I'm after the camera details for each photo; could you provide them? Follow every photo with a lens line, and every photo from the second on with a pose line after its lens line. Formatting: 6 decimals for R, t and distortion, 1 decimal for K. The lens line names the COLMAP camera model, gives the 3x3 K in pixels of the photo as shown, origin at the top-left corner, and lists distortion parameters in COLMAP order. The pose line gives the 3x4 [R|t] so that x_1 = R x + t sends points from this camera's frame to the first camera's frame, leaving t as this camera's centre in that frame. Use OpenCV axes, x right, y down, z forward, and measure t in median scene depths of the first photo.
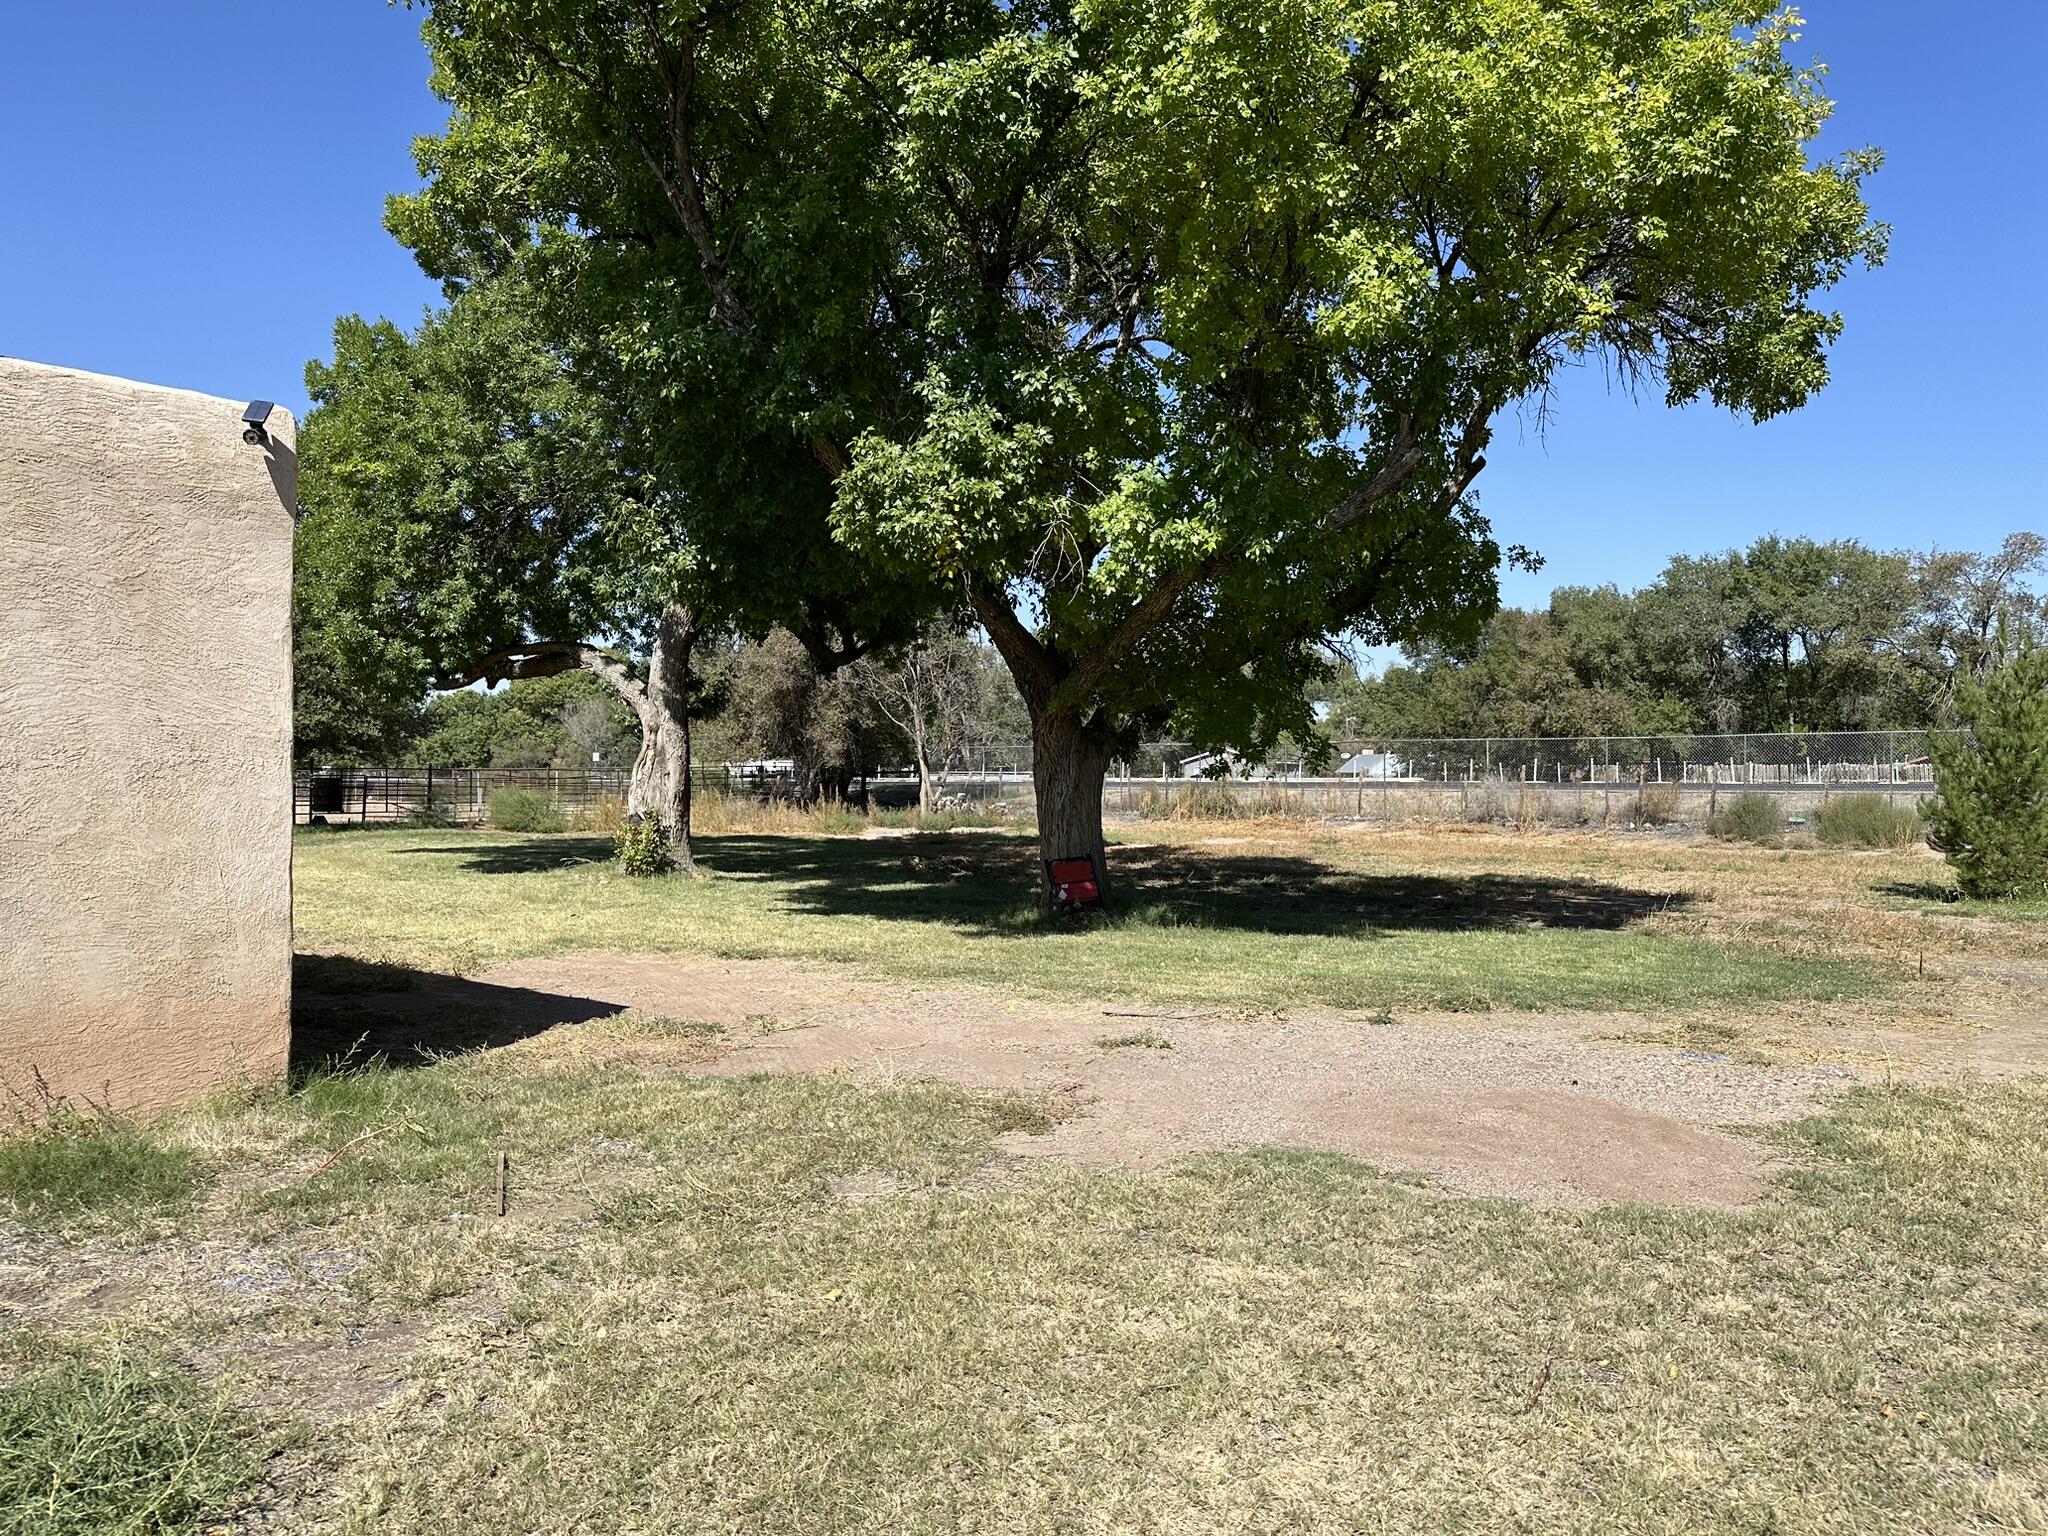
lens RADIAL K [[1490.4, 0, 1033.2], [0, 1490.4, 764.1], [0, 0, 1]] dist [0.075575, -0.095906]
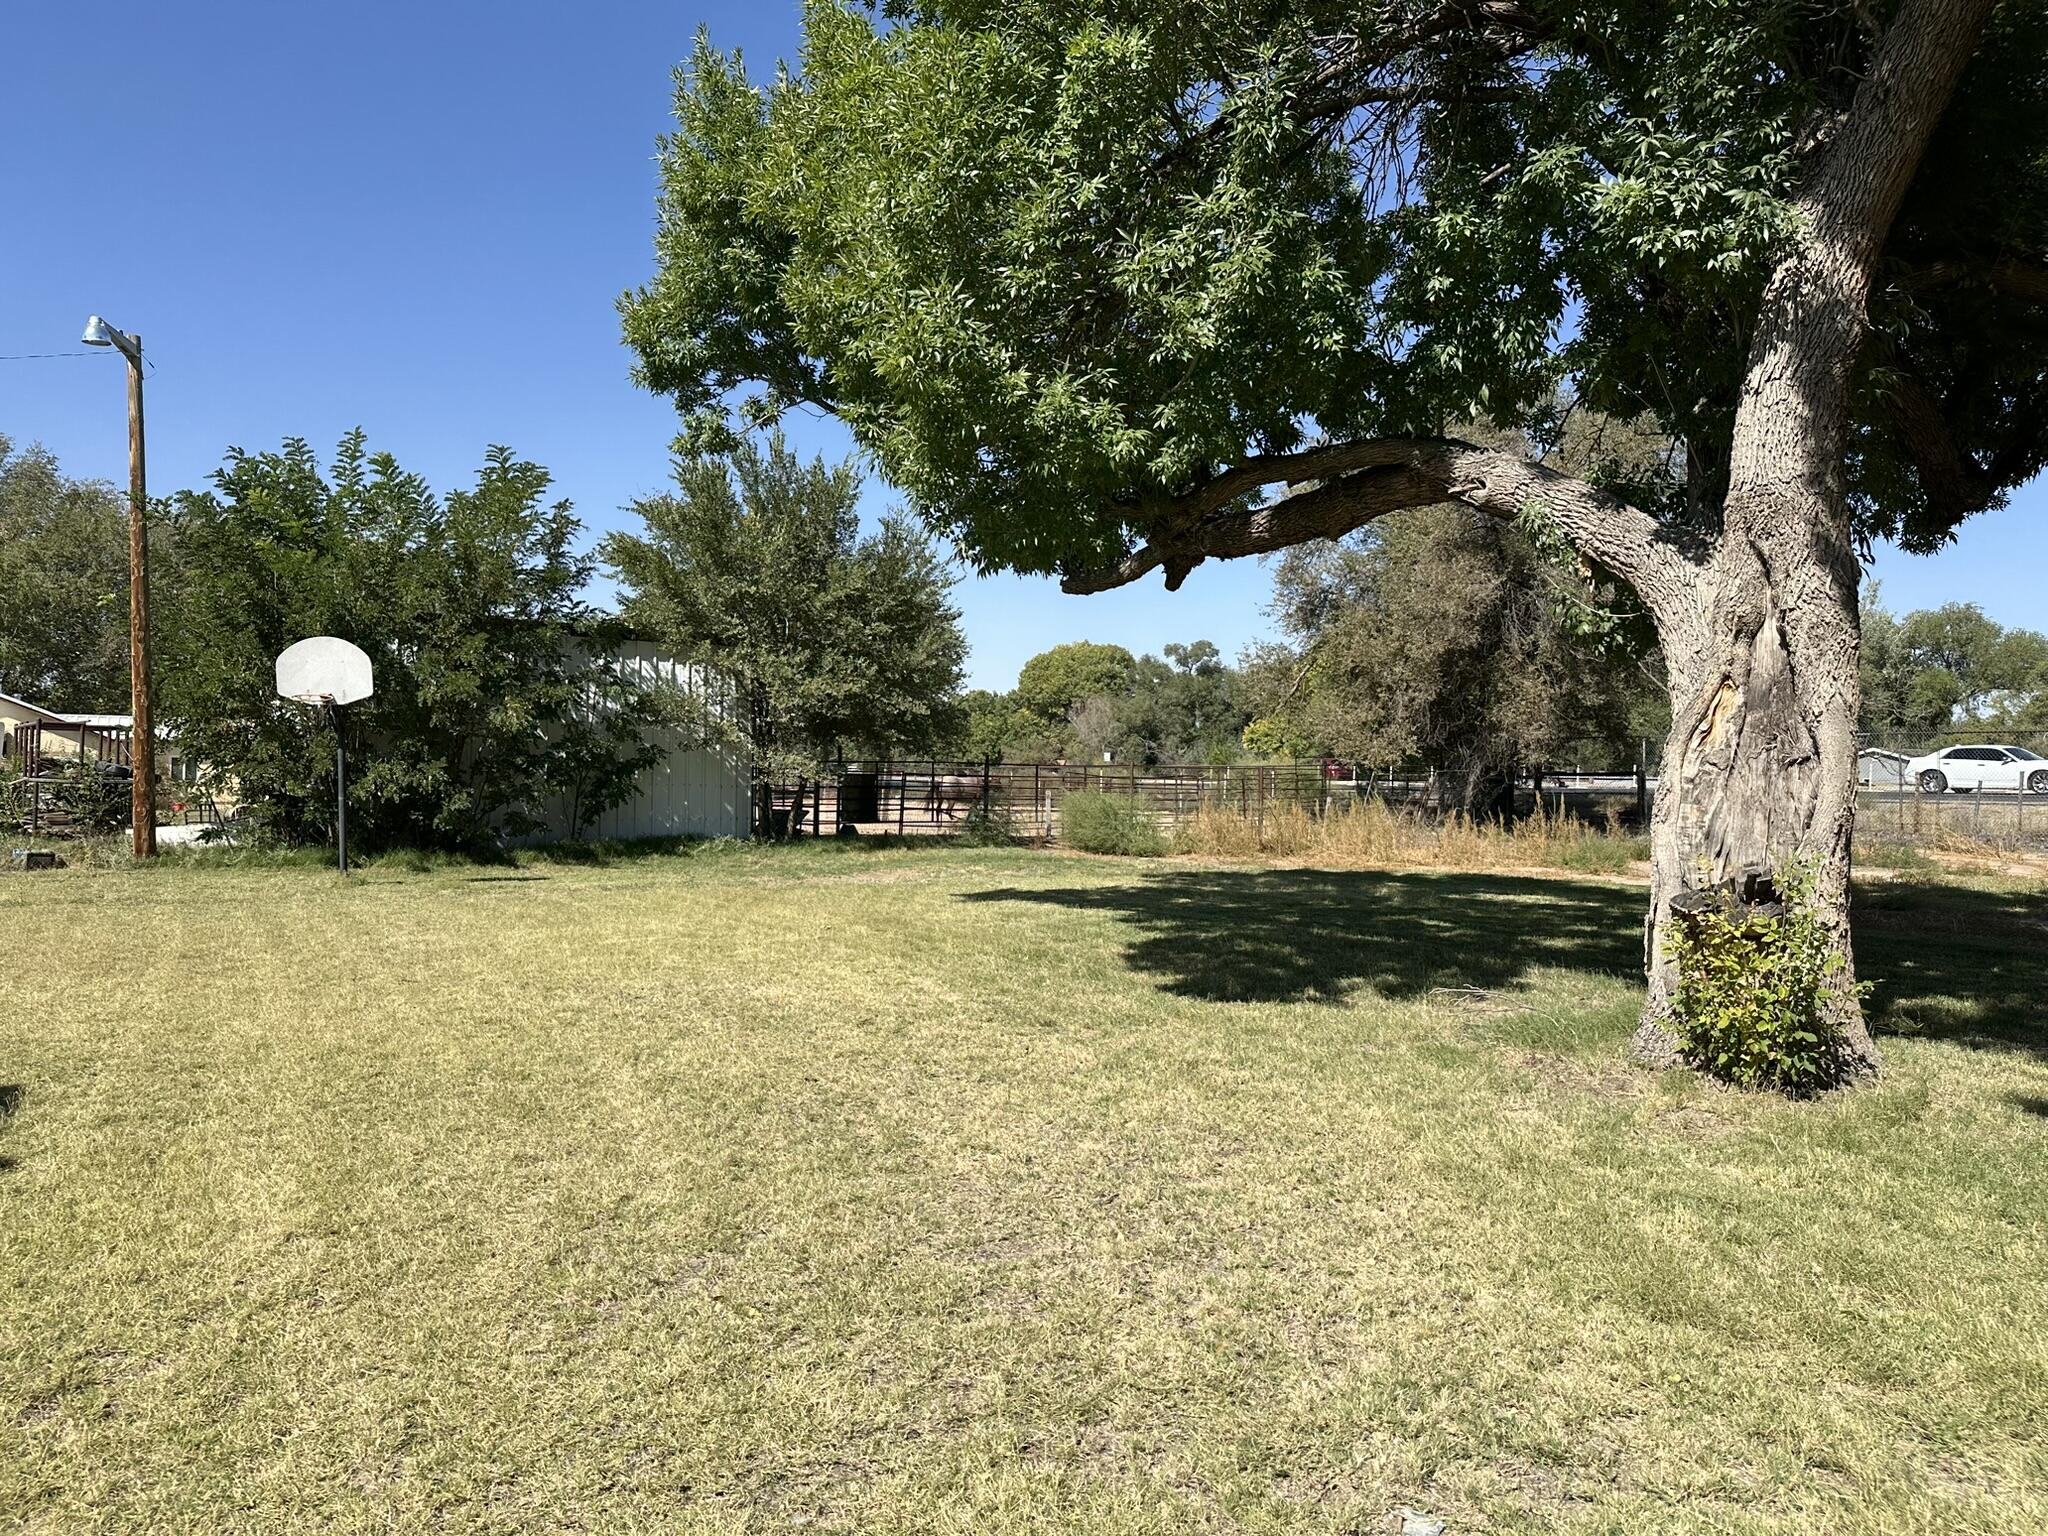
lens RADIAL K [[1490.4, 0, 1023.1], [0, 1490.4, 771.6], [0, 0, 1]] dist [0.075575, -0.095906]
pose [[0.948127, 0.006295, -0.317830, -0.159461], [-0.005335, 0.999978, 0.003892, 0.004434], [0.317848, -0.001994, 0.948140, 0.332761]]
